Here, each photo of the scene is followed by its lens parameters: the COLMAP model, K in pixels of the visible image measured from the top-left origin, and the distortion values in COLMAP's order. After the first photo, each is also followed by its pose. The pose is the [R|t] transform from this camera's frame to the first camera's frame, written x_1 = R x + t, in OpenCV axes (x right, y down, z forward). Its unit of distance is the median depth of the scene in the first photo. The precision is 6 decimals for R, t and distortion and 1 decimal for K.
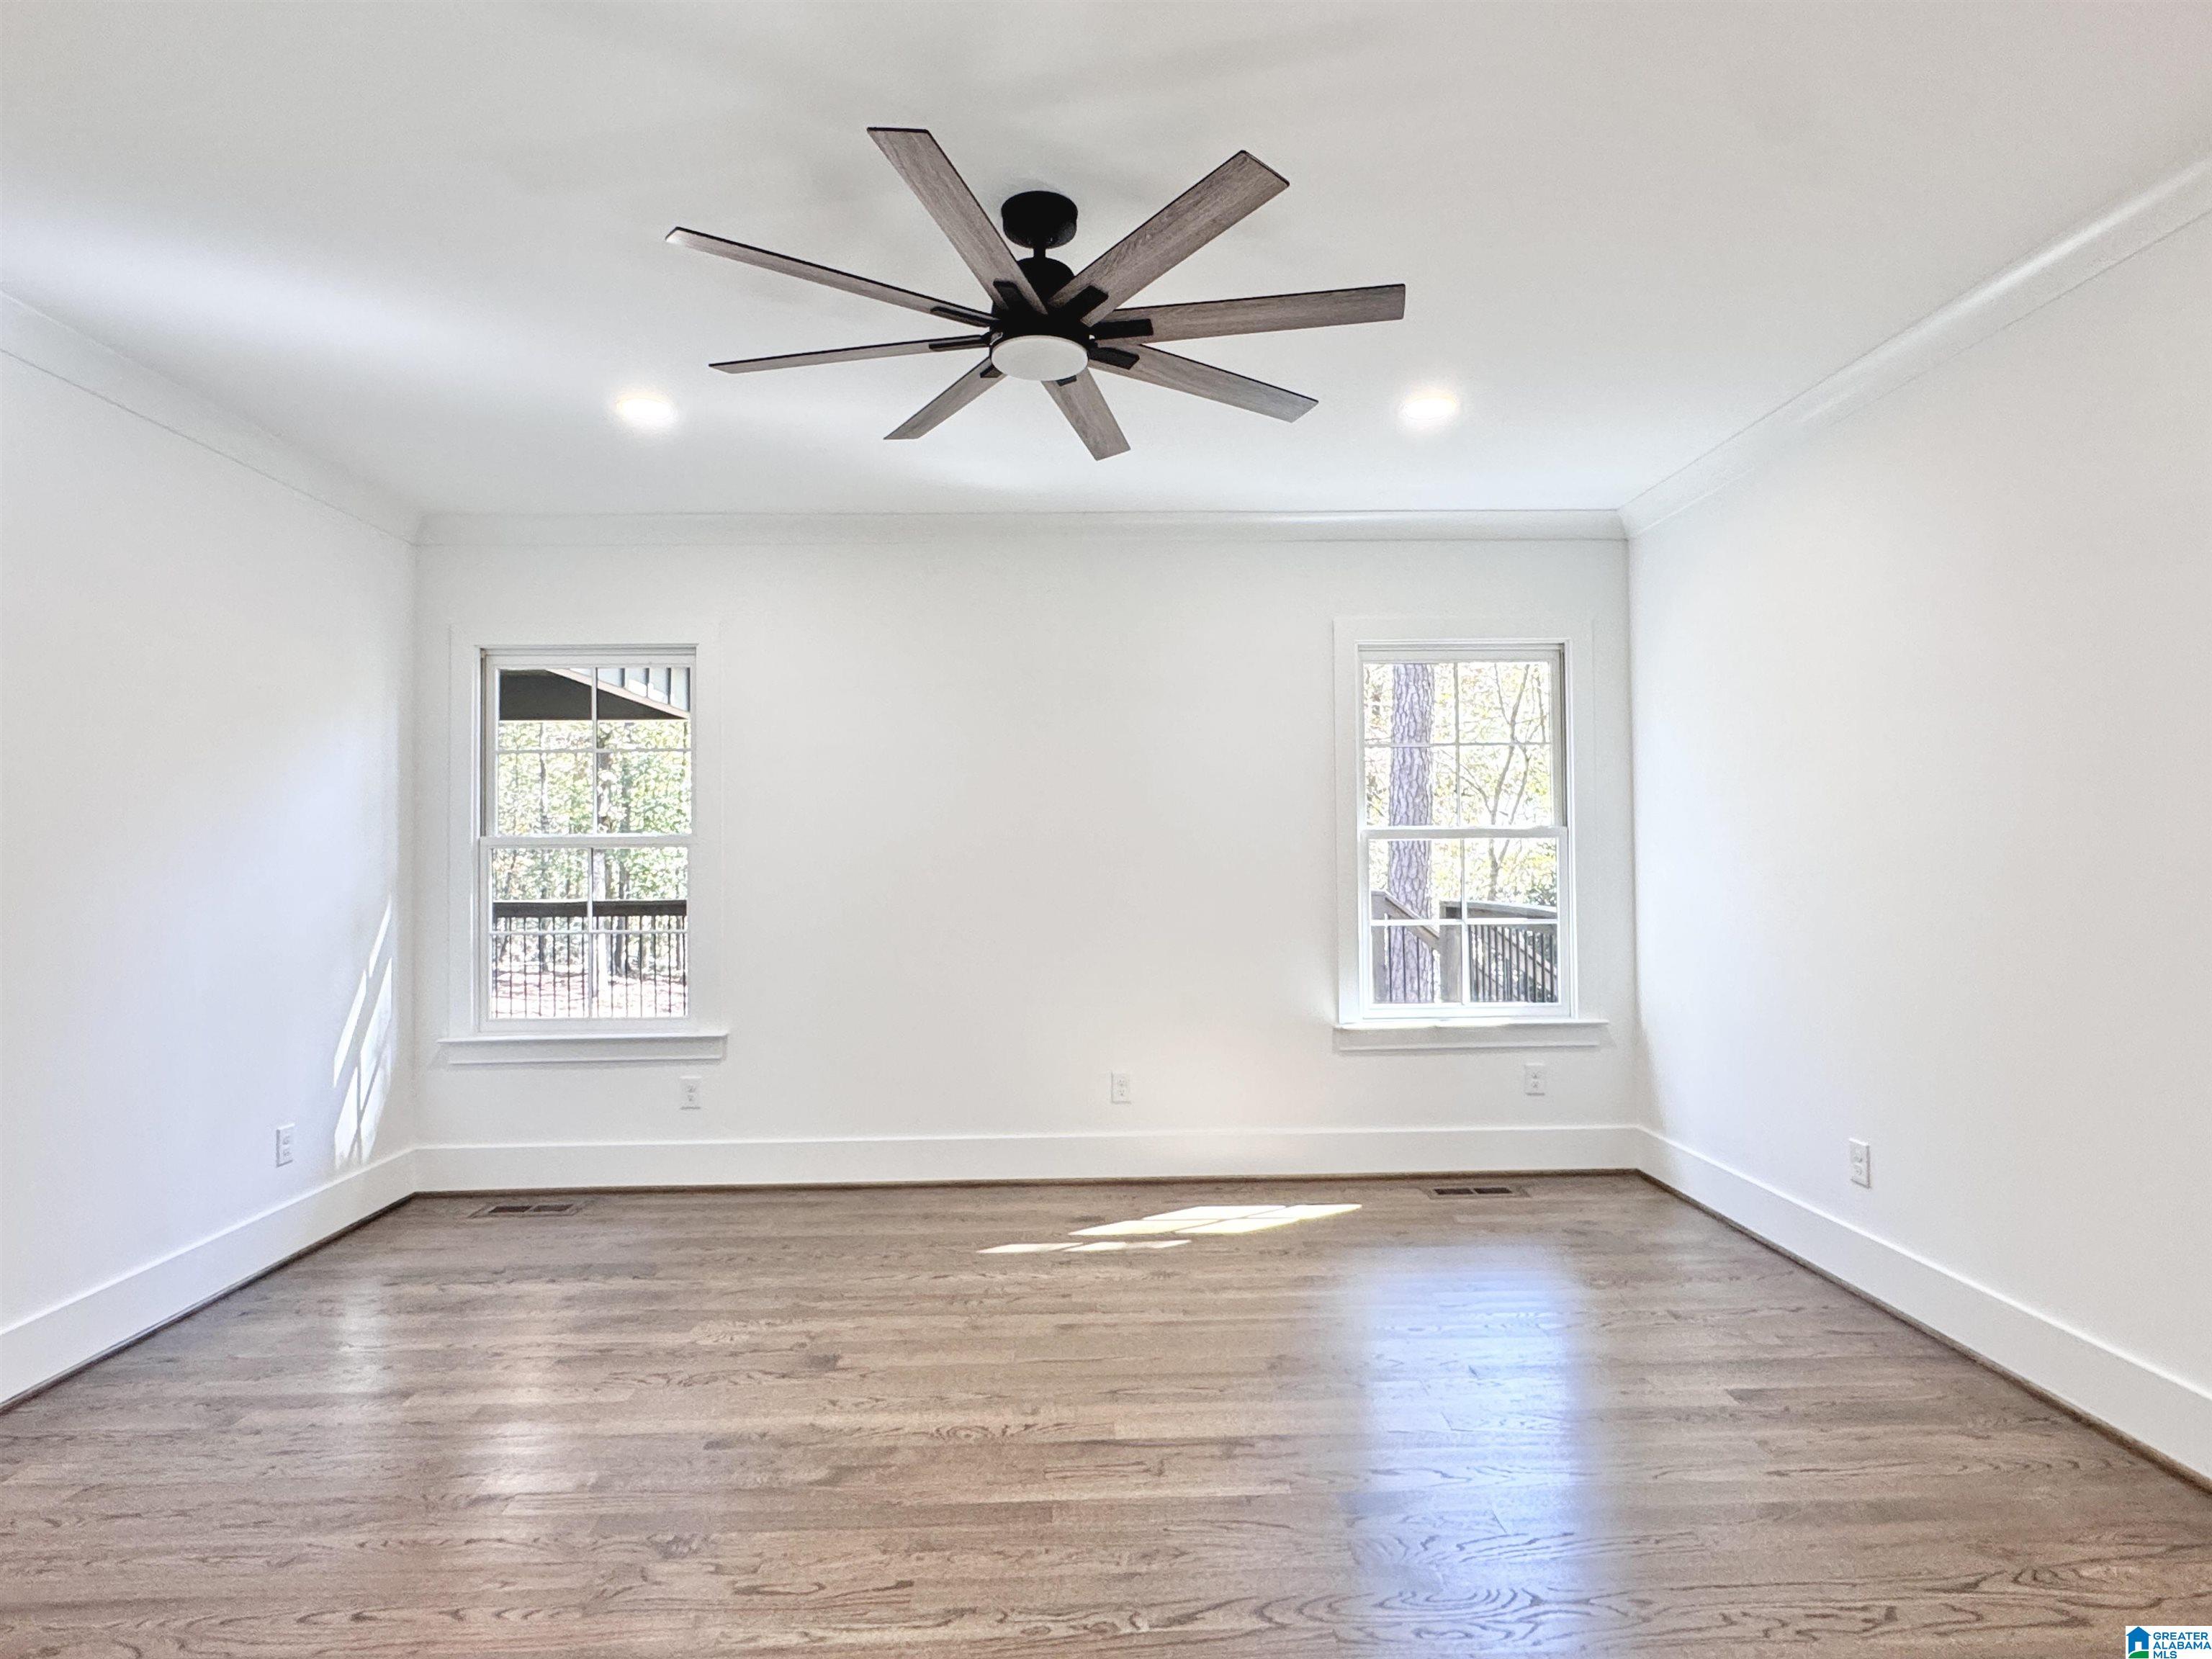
lens RADIAL K [[1179.0, 0, 1106.0], [0, 1179.0, 829.5], [0, 0, 1]] dist [-0.001673, 0.000662]
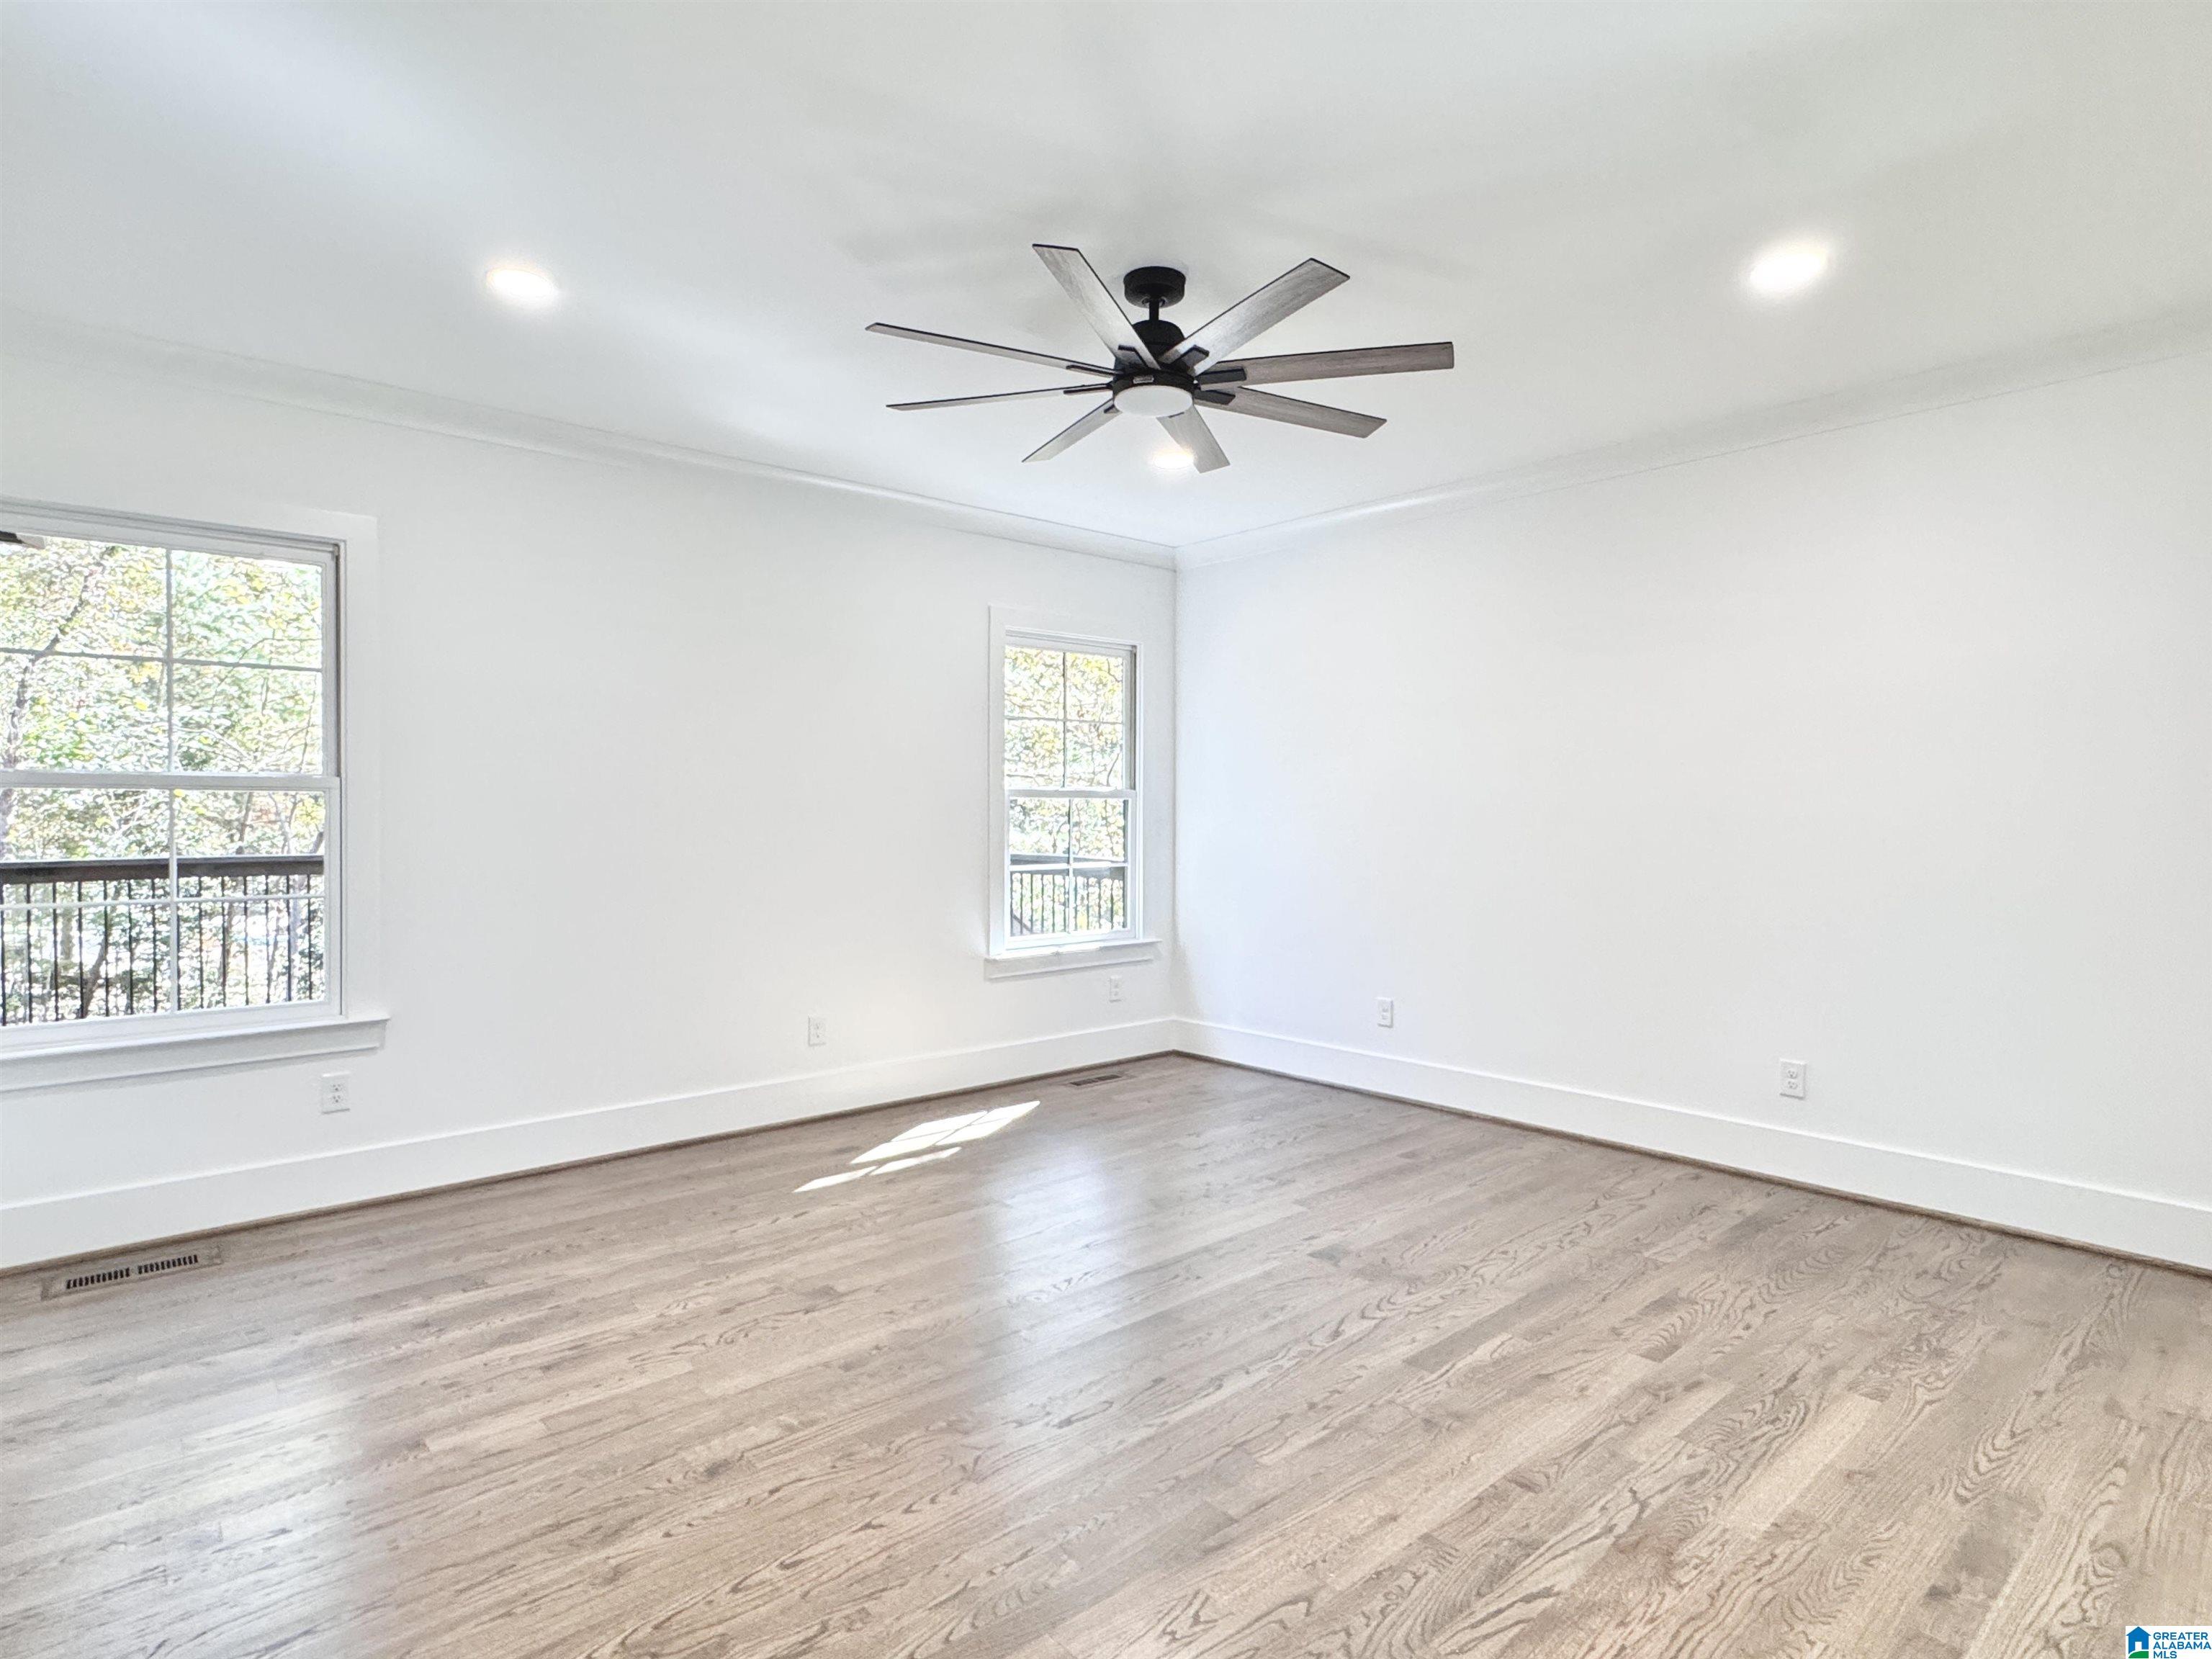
lens RADIAL K [[1212.7, 0, 1073.8], [0, 1212.7, 830.7], [0, 0, 1]] dist [0.001068, -0.000285]
pose [[0.762660, 0.002200, 0.646796, -0.603778], [-0.024524, 0.999373, 0.025519, 0.011699], [-0.646334, -0.035324, 0.762236, 0.049709]]
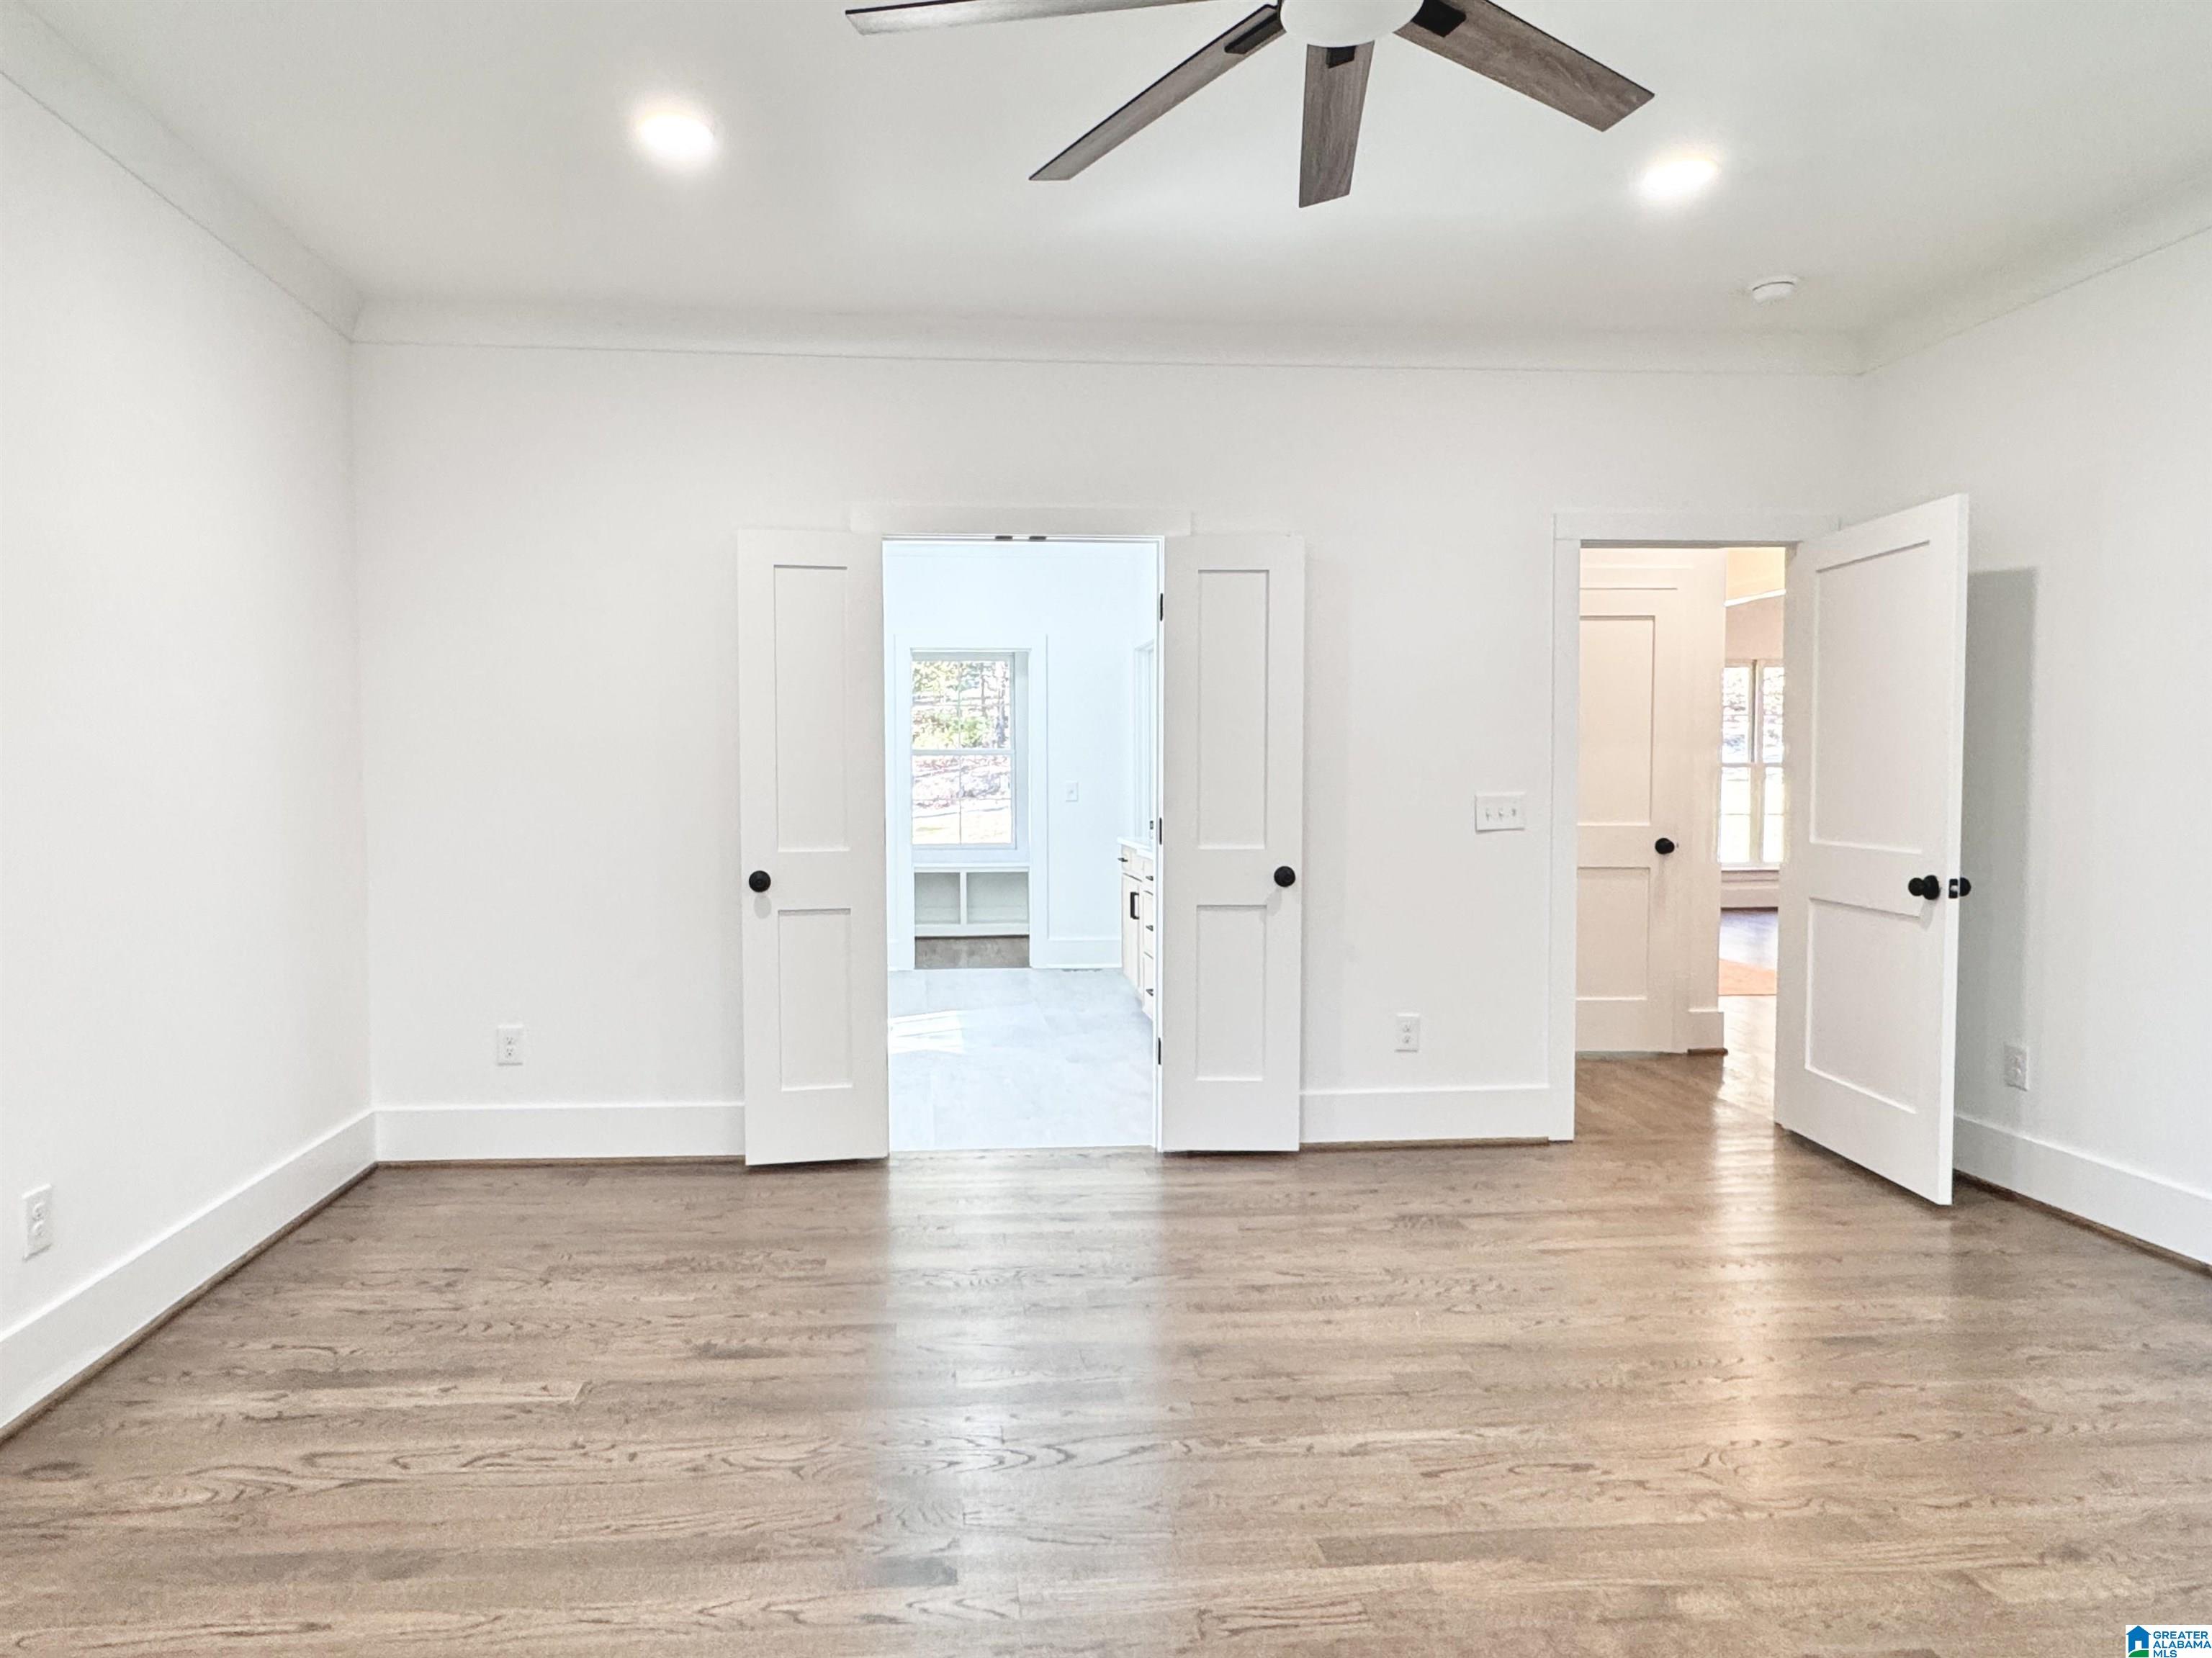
lens RADIAL K [[1212.6, 0, 1073.8], [0, 1212.6, 830.2], [0, 0, 1]] dist [0.001068, -0.000285]
pose [[-0.995382, 0.021069, -0.093649, 0.114080], [0.018800, 0.999510, 0.025041, 0.043366], [0.094130, 0.023164, -0.995290, 1.091895]]
